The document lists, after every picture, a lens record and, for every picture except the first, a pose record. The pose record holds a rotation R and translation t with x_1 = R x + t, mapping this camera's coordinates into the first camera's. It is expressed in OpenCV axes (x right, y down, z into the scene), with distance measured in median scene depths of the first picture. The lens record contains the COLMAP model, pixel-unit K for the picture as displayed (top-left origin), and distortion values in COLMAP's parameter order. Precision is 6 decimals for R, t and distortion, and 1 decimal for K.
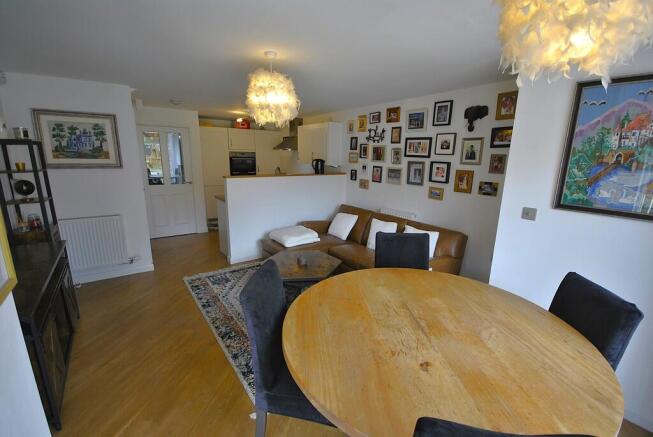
lens RADIAL K [[286.4, 0, 328.2], [0, 286.4, 220.0], [0, 0, 1]] dist [0.001314, -0.000195]
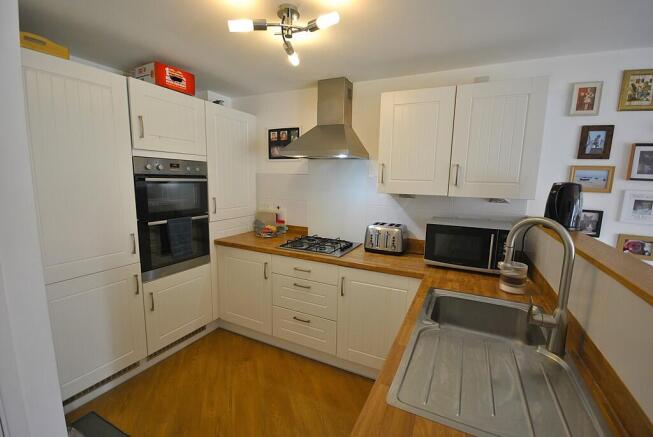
lens RADIAL K [[286.4, 0, 328.0], [0, 286.4, 217.4], [0, 0, 1]] dist [0.001314, -0.000195]
pose [[0.881274, -0.071750, 0.467127, -0.403039], [0.095723, 0.995021, -0.027755, -0.188458], [-0.462810, 0.069174, 0.883754, 0.824350]]
